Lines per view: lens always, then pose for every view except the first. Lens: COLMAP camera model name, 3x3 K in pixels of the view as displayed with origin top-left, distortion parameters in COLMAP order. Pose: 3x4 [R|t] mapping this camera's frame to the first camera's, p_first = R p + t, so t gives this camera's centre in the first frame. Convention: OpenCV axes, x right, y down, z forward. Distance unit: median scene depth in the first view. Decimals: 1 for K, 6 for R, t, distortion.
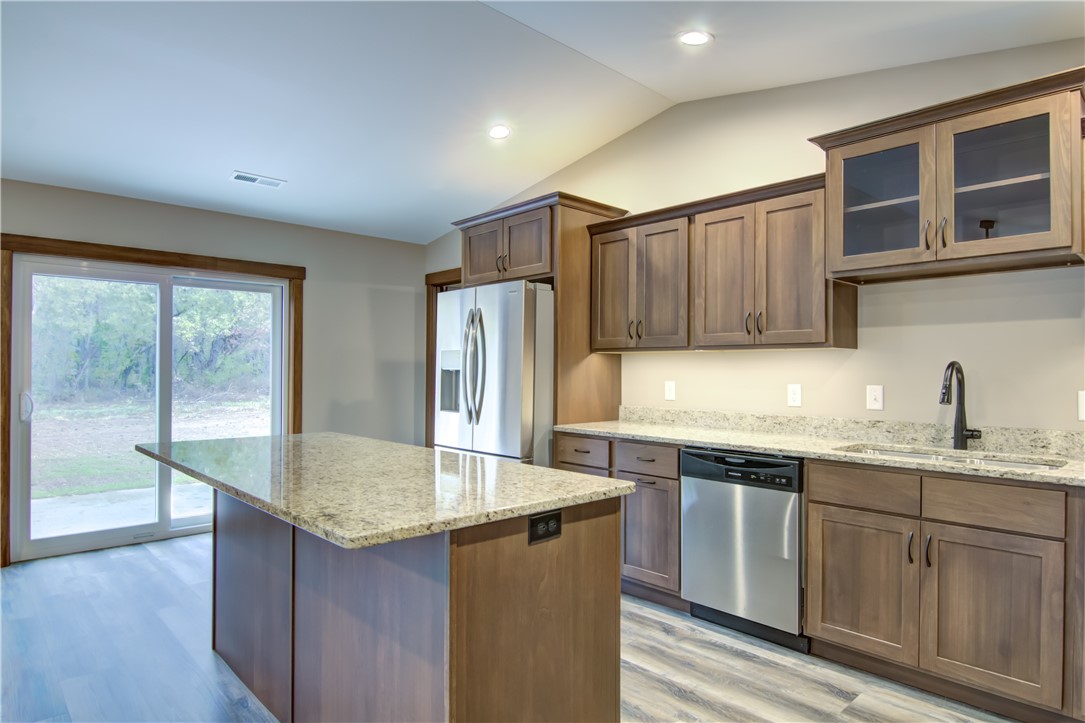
lens RADIAL K [[629.1, 0, 545.7], [0, 629.1, 366.3], [0, 0, 1]] dist [0.004476, -0.021271]
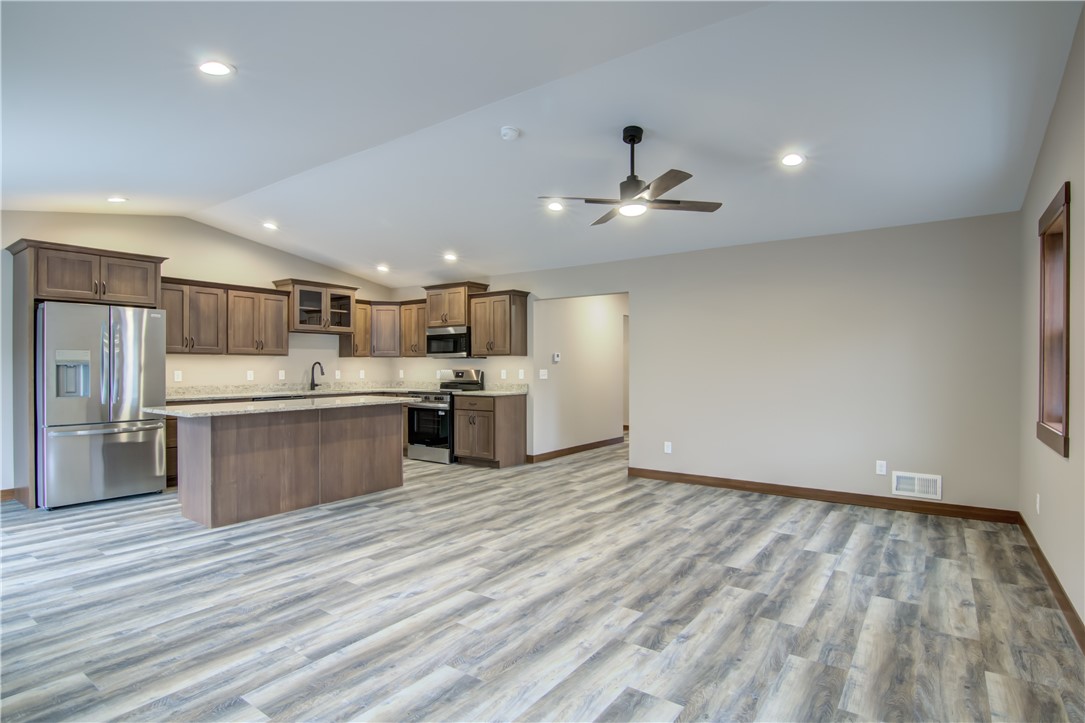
lens RADIAL K [[556.0, 0, 539.0], [0, 556.0, 366.5], [0, 0, 1]] dist [-0.009563, -0.011584]
pose [[-0.183384, -0.005490, 0.983026, -1.653595], [-0.007303, 0.999964, 0.004222, -0.003380], [-0.983014, -0.006405, -0.183418, 0.306425]]
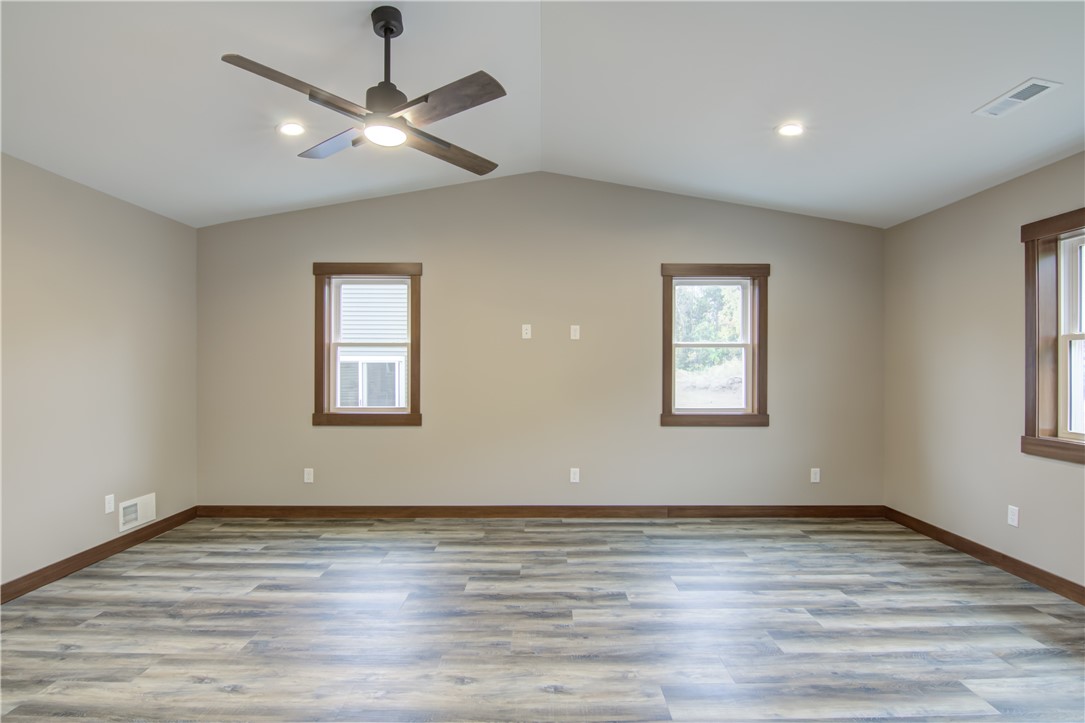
lens RADIAL K [[549.5, 0, 546.7], [0, 549.5, 368.0], [0, 0, 1]] dist [-0.003624, -0.013798]
pose [[-0.679850, -0.001881, -0.733349, -0.339101], [0.001249, 0.999992, -0.003723, -0.008311], [0.733350, -0.003447, -0.679842, 0.534280]]
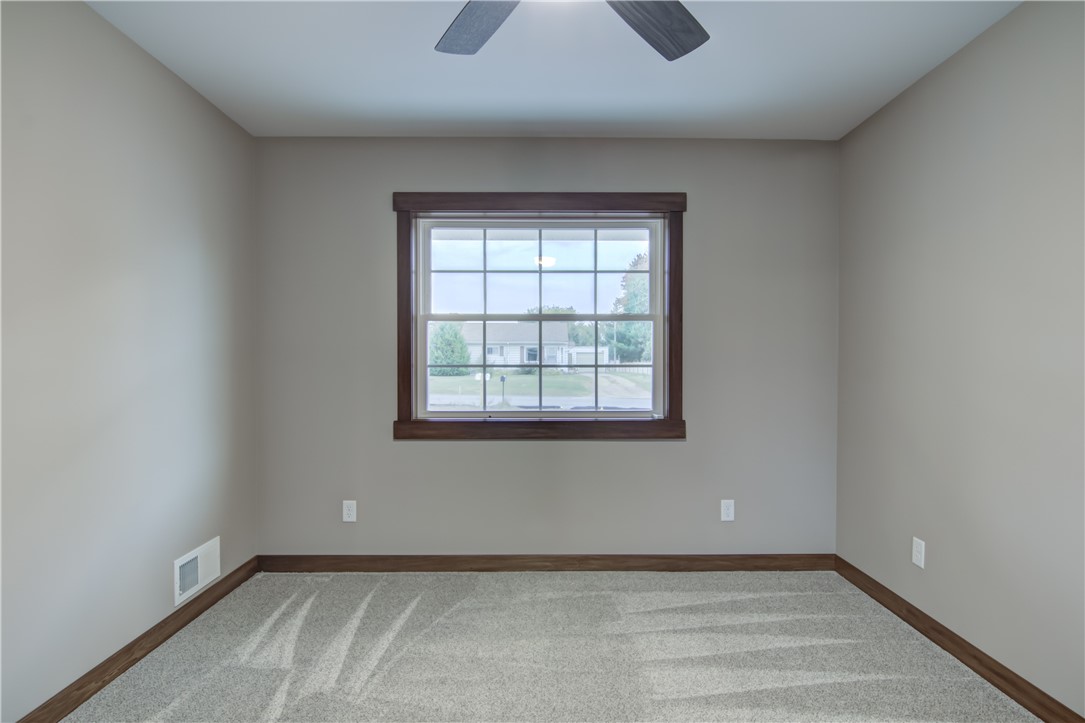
lens RADIAL K [[573.9, 0, 542.5], [0, 573.9, 361.5], [0, 0, 1]] dist [-0.004113, -0.012151]
pose [[0.727849, 0.007483, -0.685696, -0.764709], [0.007203, 0.999802, 0.018558, -0.002945], [0.685699, -0.018446, 0.727651, 0.018661]]
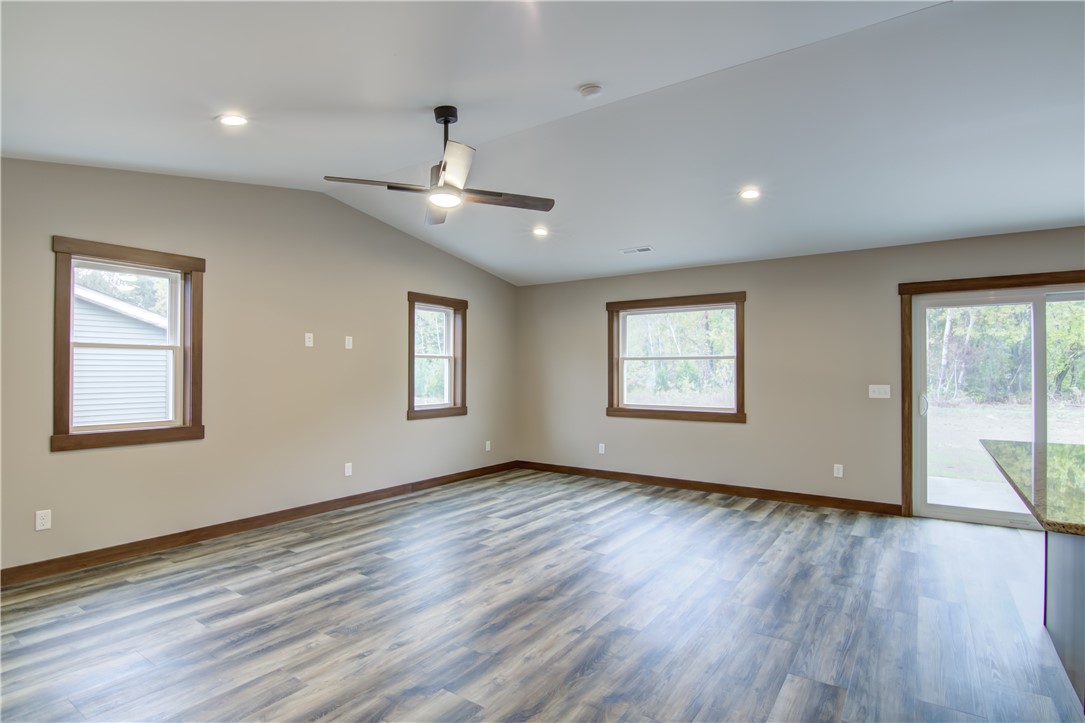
lens RADIAL K [[546.8, 0, 545.1], [0, 546.8, 366.6], [0, 0, 1]] dist [-0.004011, -0.013256]
pose [[0.210259, -0.013802, -0.977548, 0.185944], [0.006210, 0.999899, -0.012782, -0.011452], [0.977626, -0.003383, 0.210324, -0.074969]]
